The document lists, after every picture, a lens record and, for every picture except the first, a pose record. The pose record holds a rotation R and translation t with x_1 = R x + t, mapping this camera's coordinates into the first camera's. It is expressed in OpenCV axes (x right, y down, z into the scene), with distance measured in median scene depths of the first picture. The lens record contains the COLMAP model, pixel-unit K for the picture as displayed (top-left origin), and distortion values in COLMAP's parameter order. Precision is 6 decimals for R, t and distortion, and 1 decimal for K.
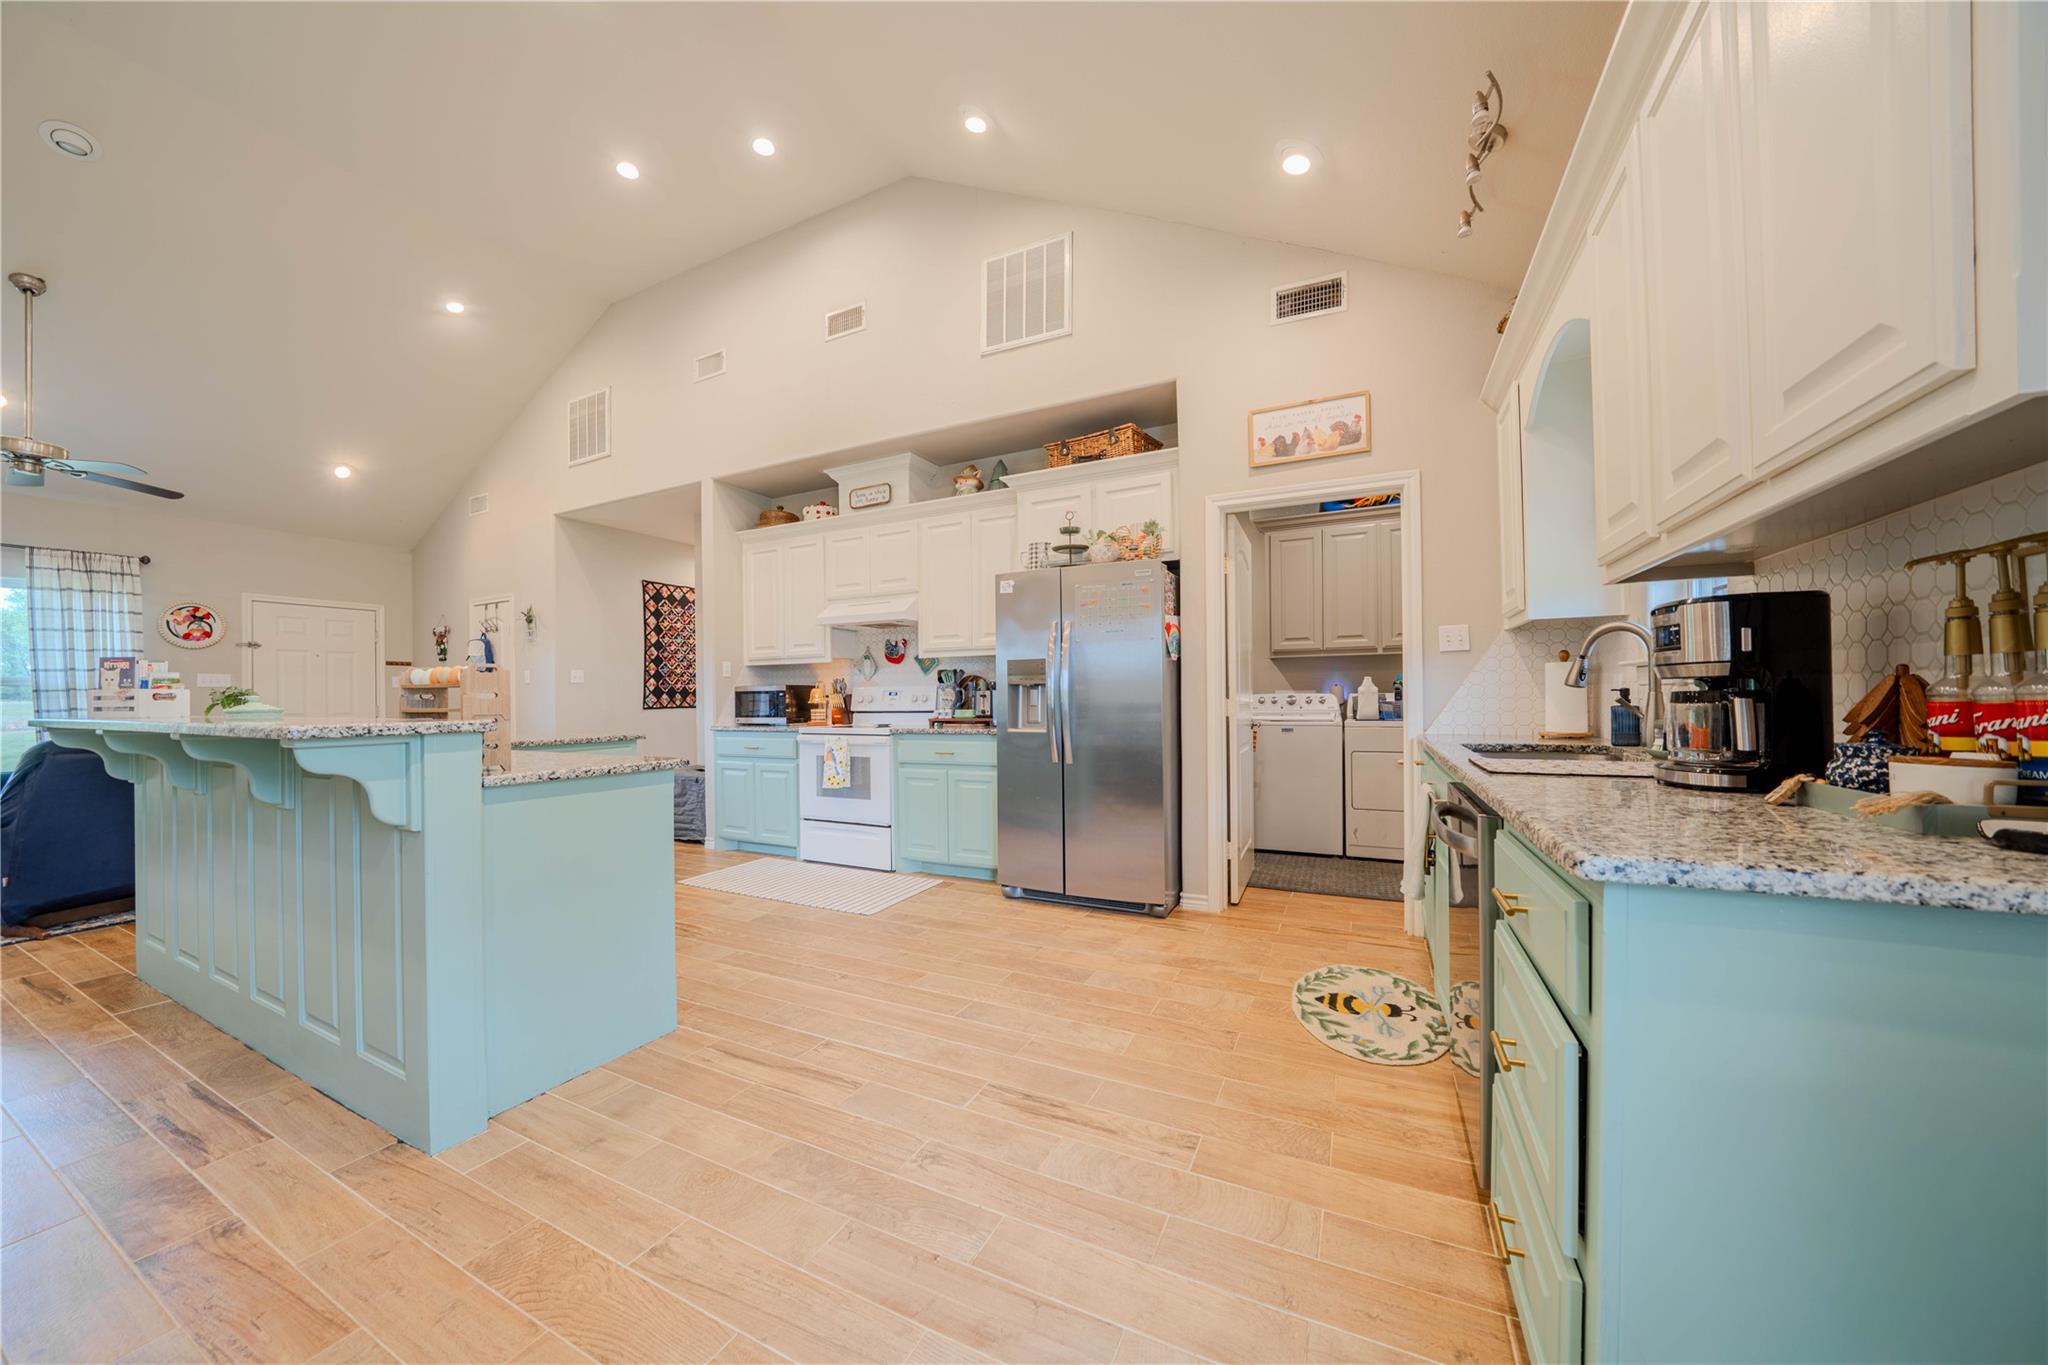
lens RADIAL K [[719.5, 0, 1005.9], [0, 719.5, 693.4], [0, 0, 1]] dist [-0.033007, 0.004707]
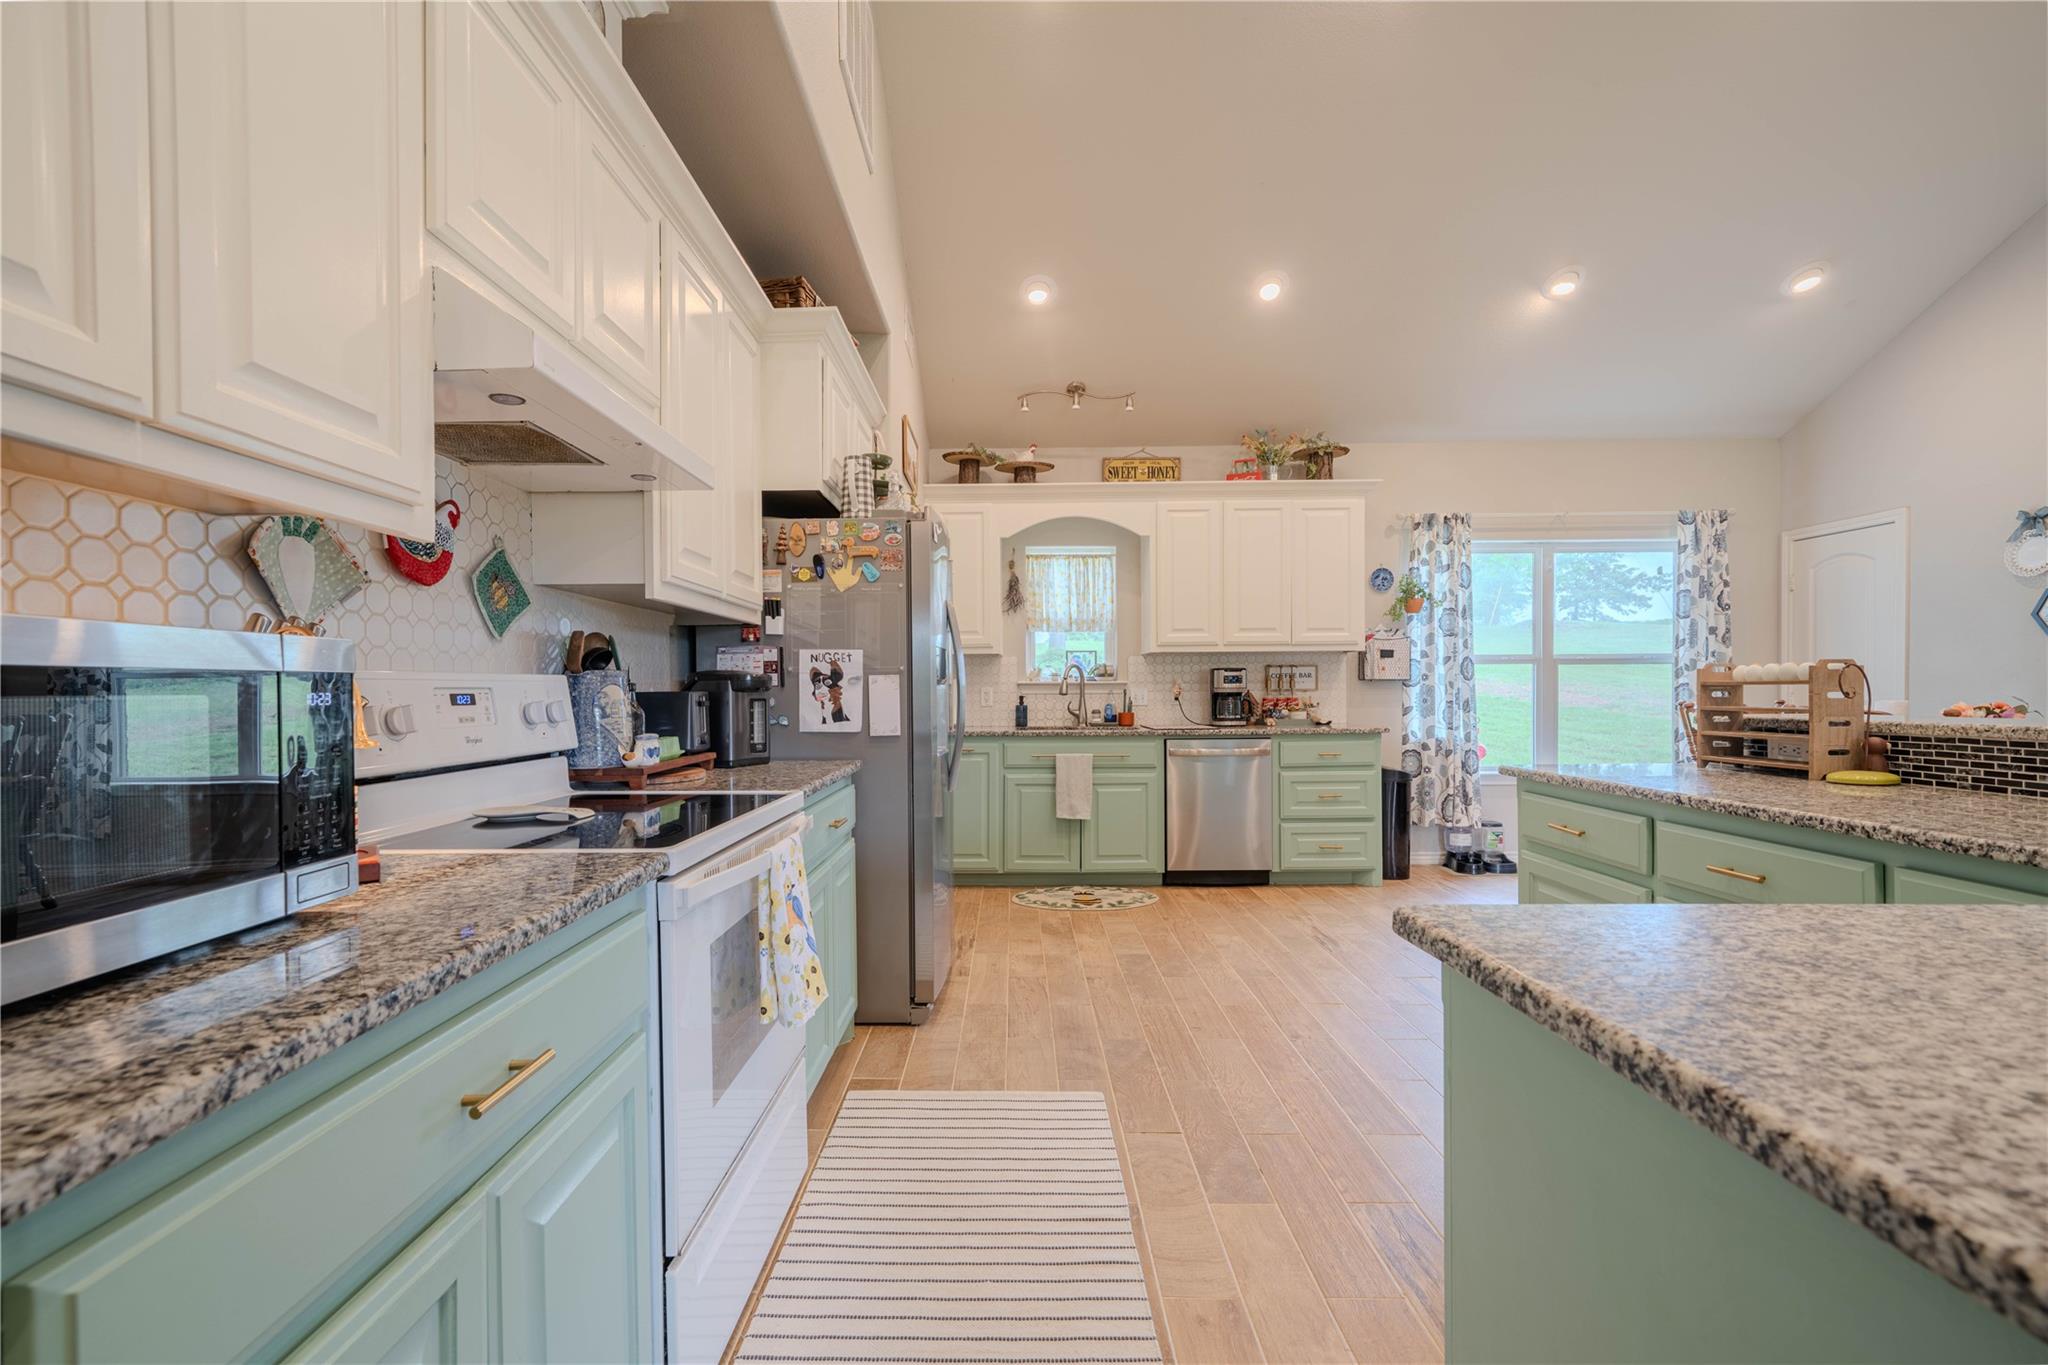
lens RADIAL K [[847.5, 0, 1004.8], [0, 847.5, 689.6], [0, 0, 1]] dist [-0.001151, -0.000145]
pose [[-0.445301, 0.010943, 0.895314, -0.533718], [0.003638, 0.999939, -0.010412, 0.001175], [-0.895374, -0.001379, -0.445314, 0.967117]]
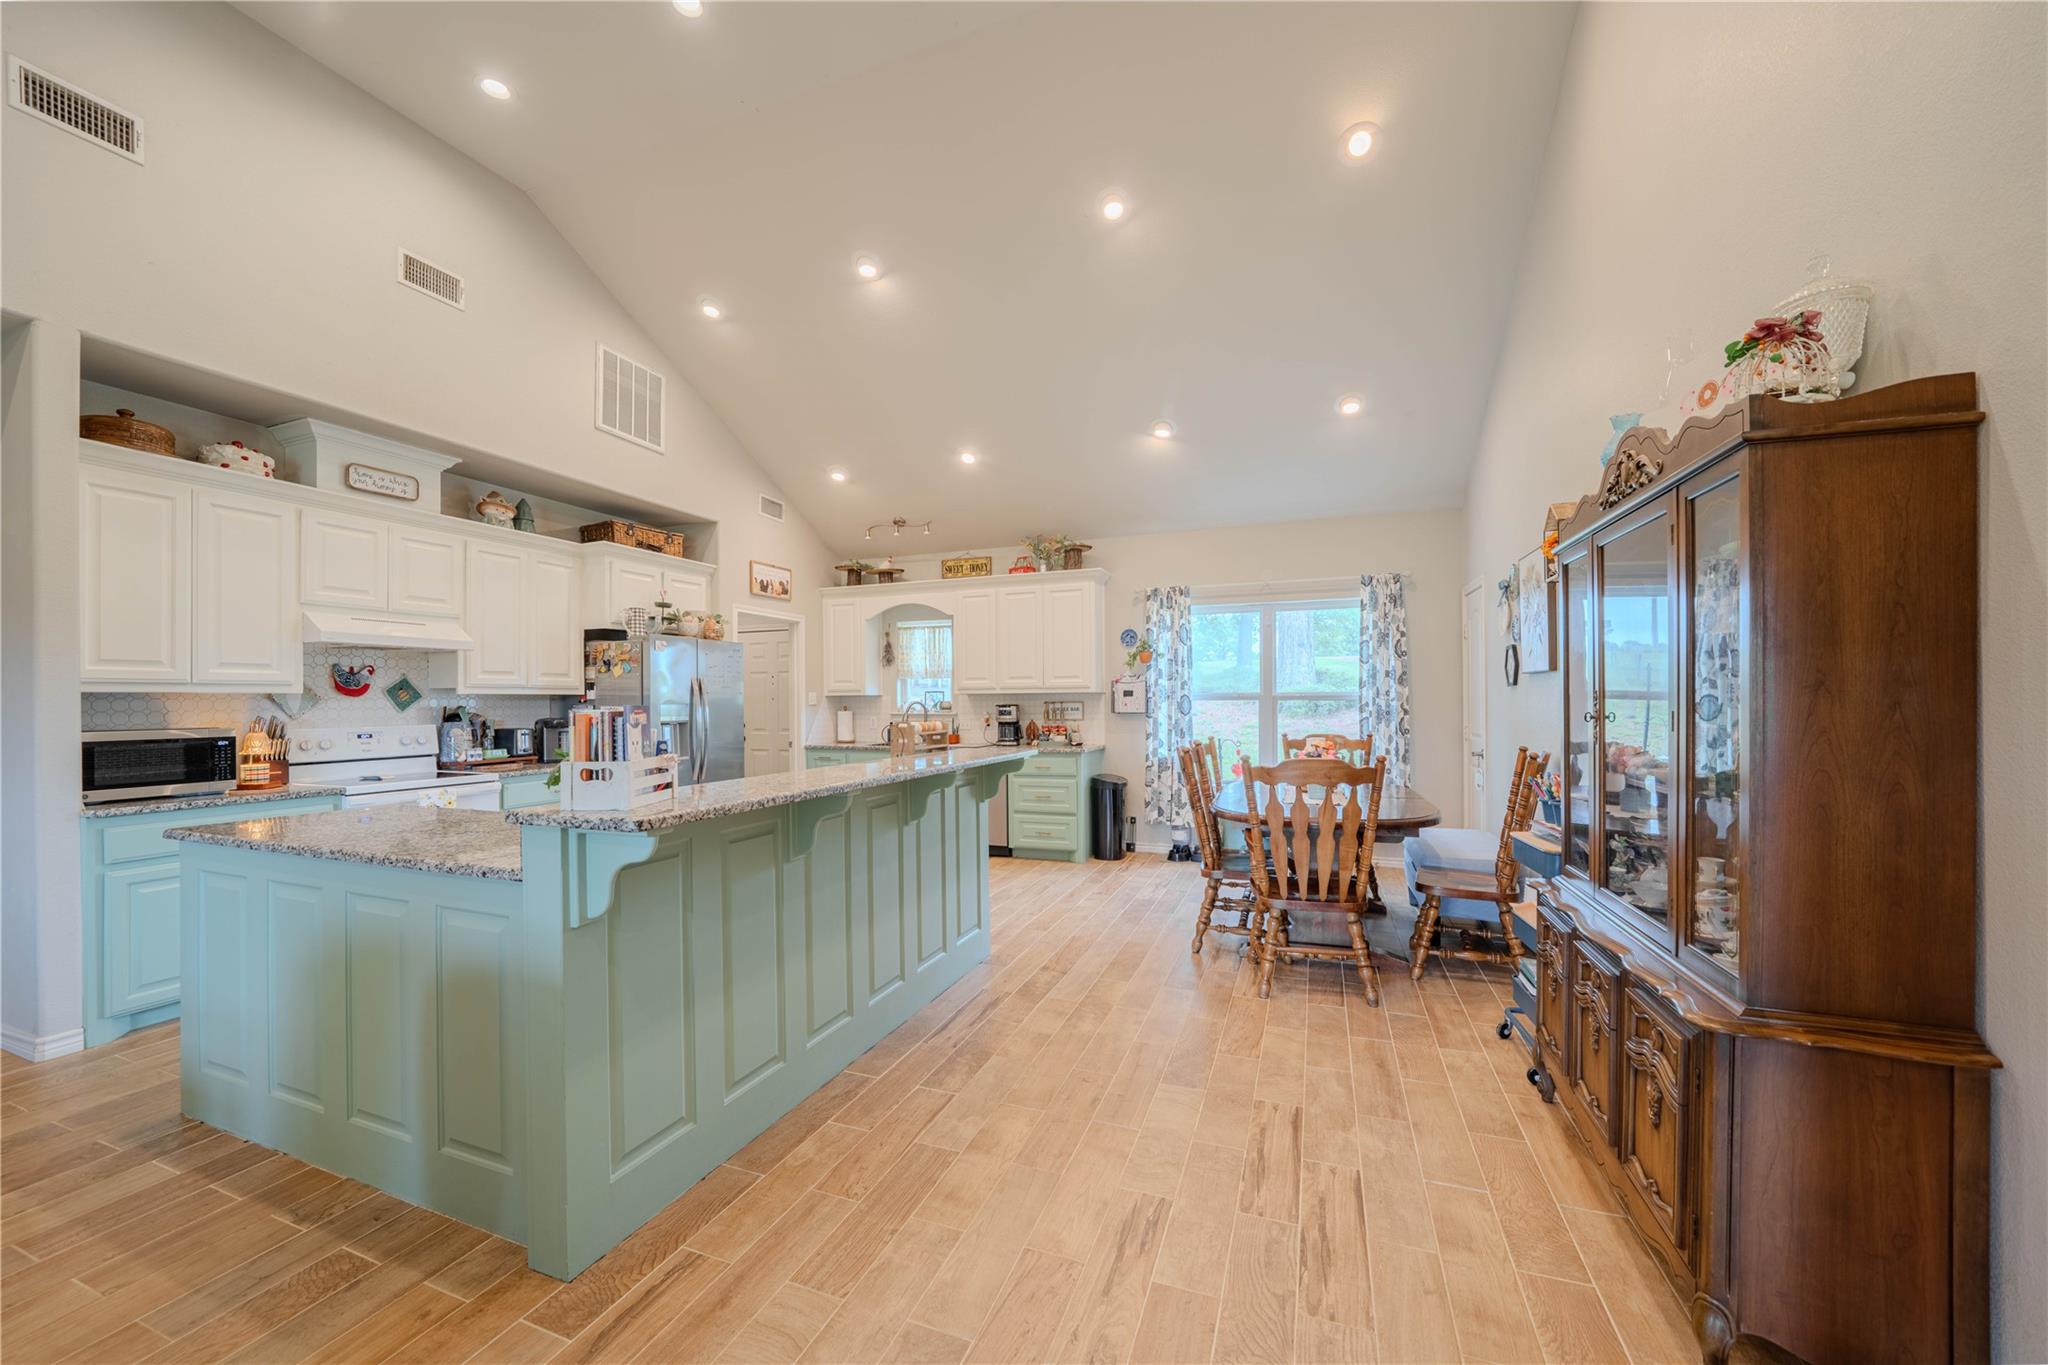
lens RADIAL K [[786.8, 0, 1024.0], [0, 786.8, 682.5], [0, 0, 1]] dist [0.000652, -0.000029]
pose [[-0.119257, 0.034881, 0.992251, -1.091800], [0.002003, 0.999389, -0.034891, -0.025916], [-0.992861, -0.002174, -0.119254, 0.399432]]
